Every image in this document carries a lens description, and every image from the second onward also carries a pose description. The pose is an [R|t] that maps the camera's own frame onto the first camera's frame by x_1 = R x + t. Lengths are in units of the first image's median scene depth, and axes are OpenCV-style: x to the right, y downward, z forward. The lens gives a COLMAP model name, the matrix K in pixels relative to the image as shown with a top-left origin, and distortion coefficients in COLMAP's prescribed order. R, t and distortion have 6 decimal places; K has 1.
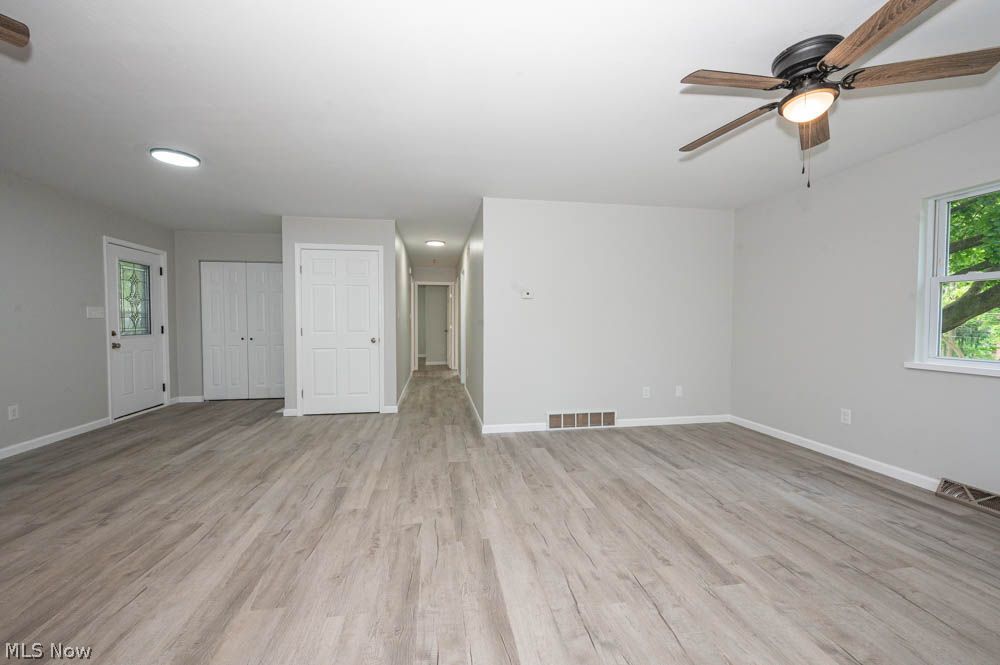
lens RADIAL K [[398.8, 0, 506.8], [0, 398.8, 334.3], [0, 0, 1]] dist [-0.002175, 0.000222]
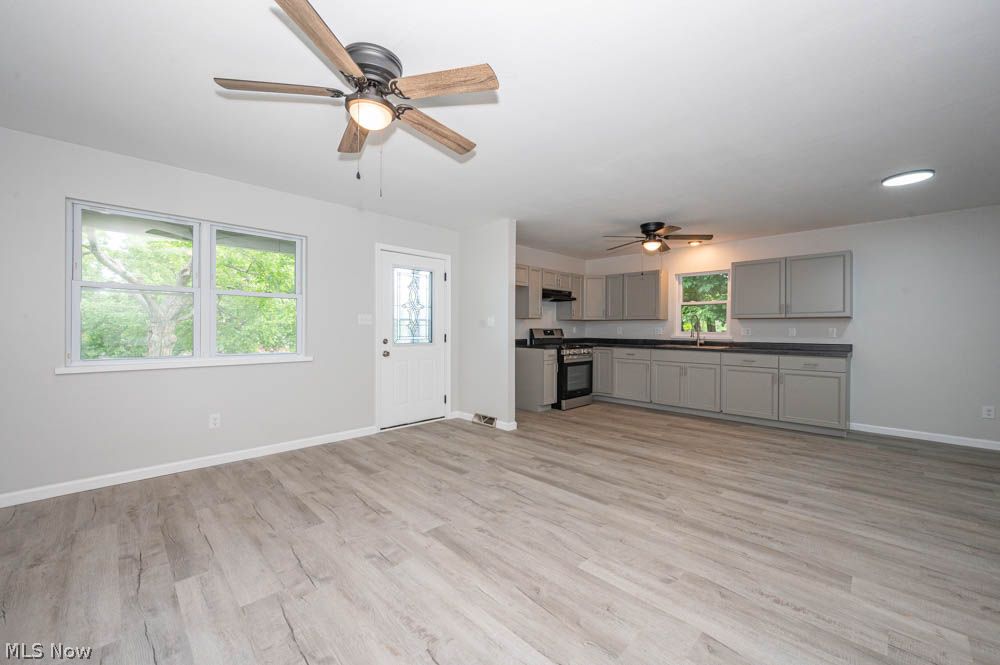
lens RADIAL K [[398.8, 0, 505.2], [0, 398.8, 328.5], [0, 0, 1]] dist [-0.002175, 0.000222]
pose [[-0.814305, -0.007016, -0.580395, 0.705728], [-0.030332, 0.999075, 0.030479, -0.050113], [0.579645, 0.042424, -0.813764, 1.354112]]
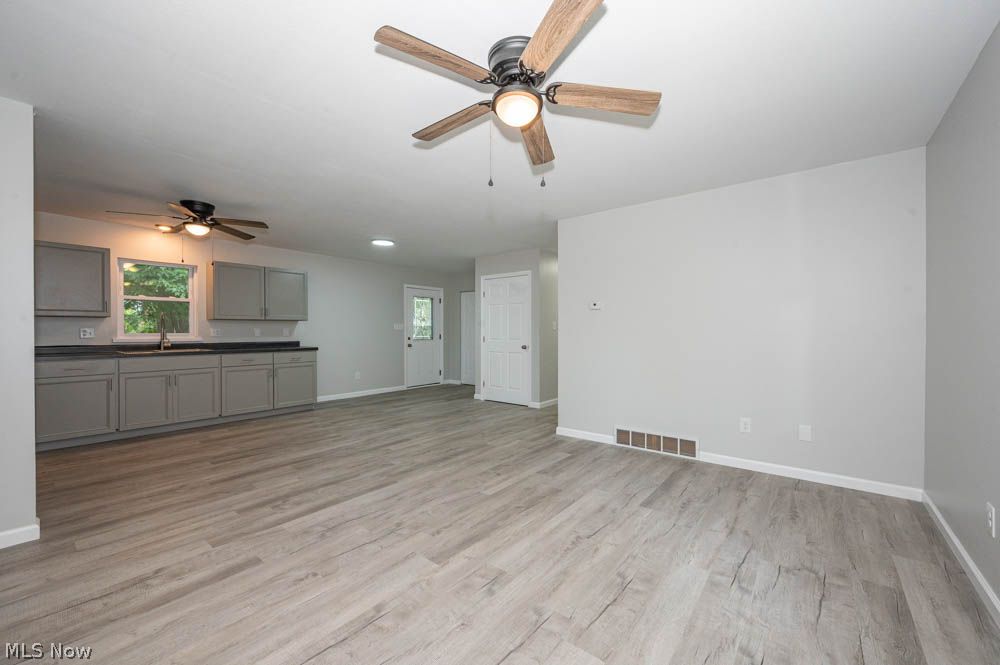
lens RADIAL K [[398.8, 0, 502.2], [0, 398.8, 330.2], [0, 0, 1]] dist [-0.002175, 0.000222]
pose [[0.661112, -0.002534, -0.750283, 0.968821], [-0.023759, 0.999422, -0.024311, -0.008213], [0.749911, 0.033898, 0.660669, 0.230276]]
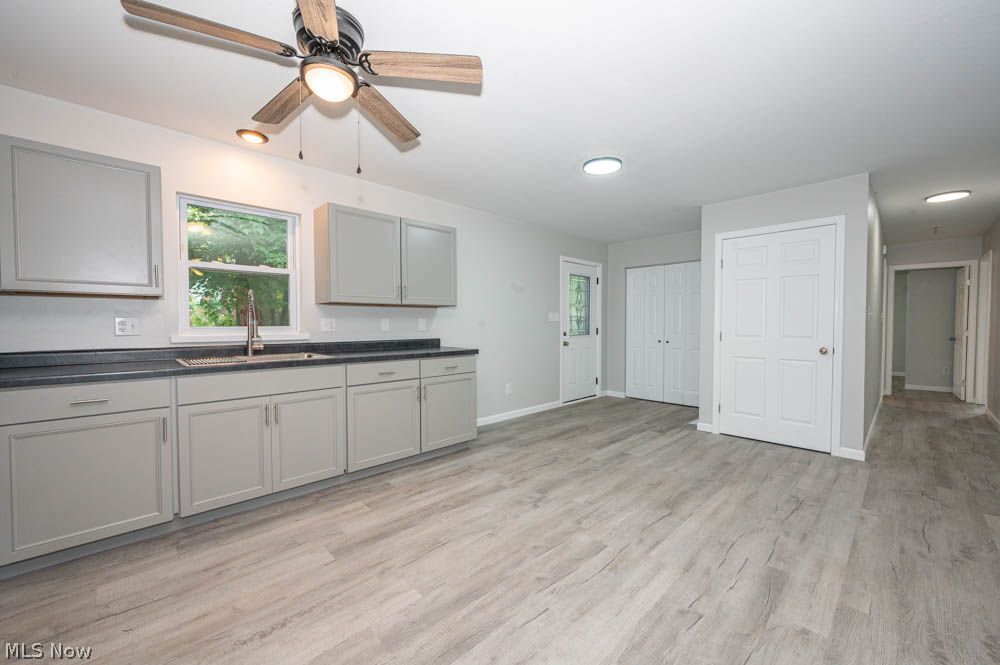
lens RADIAL K [[398.8, 0, 497.1], [0, 398.8, 334.6], [0, 0, 1]] dist [-0.002175, 0.000222]
pose [[0.556374, 0.020493, -0.830680, -0.127019], [-0.026227, 0.999631, 0.007095, -0.004953], [0.830518, 0.017839, 0.556706, 0.223976]]
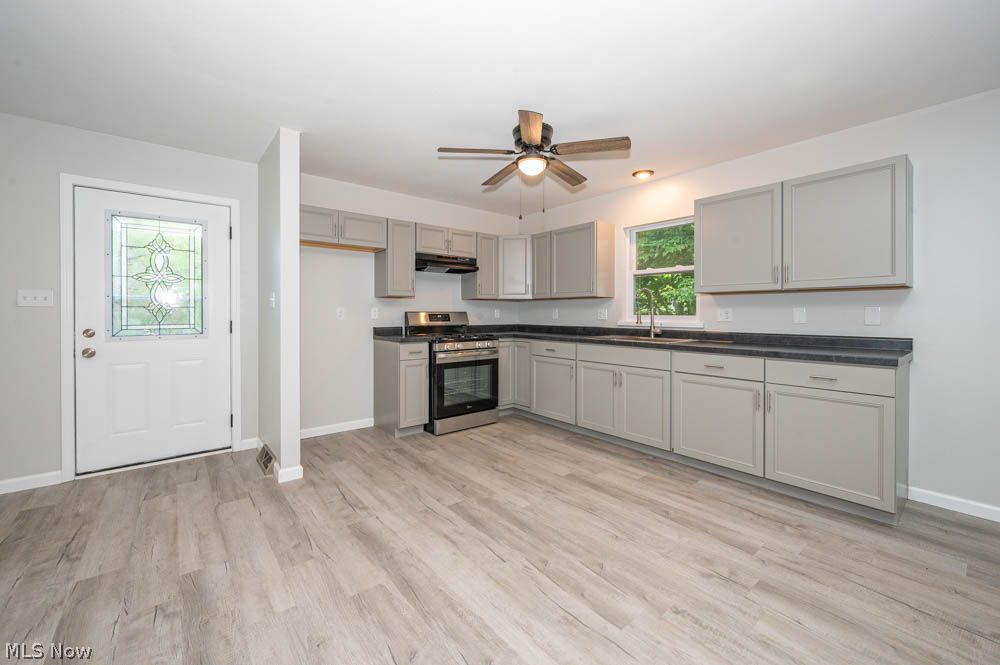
lens RADIAL K [[398.8, 0, 504.9], [0, 398.8, 315.0], [0, 0, 1]] dist [-0.002175, 0.000222]
pose [[-0.868487, -0.000586, -0.495712, -0.226444], [-0.022020, 0.999058, 0.037397, -0.041184], [0.495223, 0.043394, -0.867681, 1.157959]]
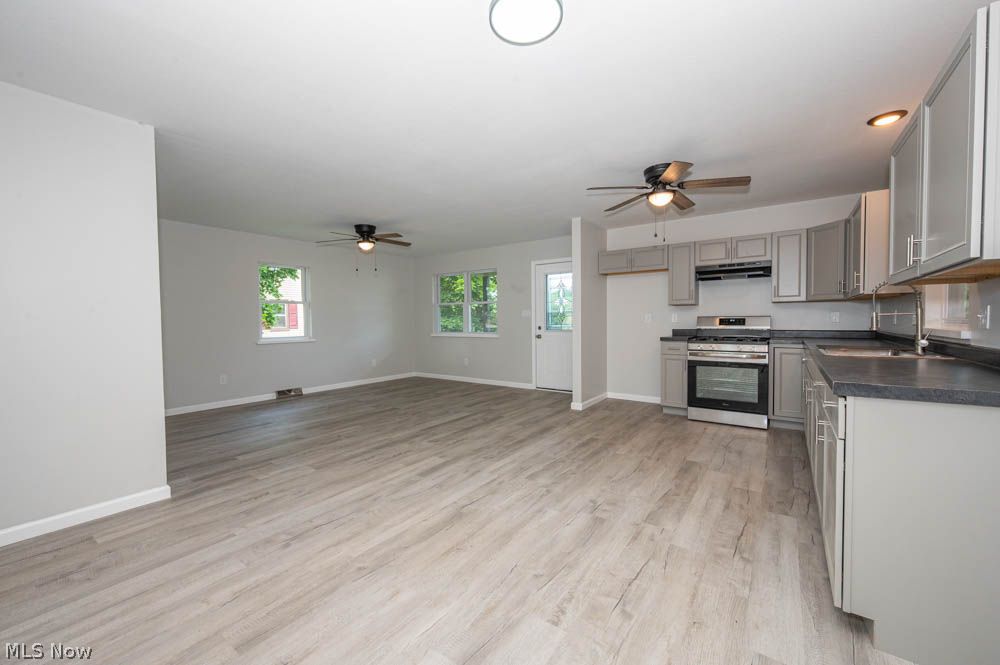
lens RADIAL K [[398.8, 0, 496.4], [0, 398.8, 330.9], [0, 0, 1]] dist [-0.002175, 0.000222]
pose [[-0.688000, -0.017016, 0.725511, -1.290381], [0.032507, 0.997999, 0.054233, -0.050607], [-0.724982, 0.060897, -0.686070, 1.529857]]
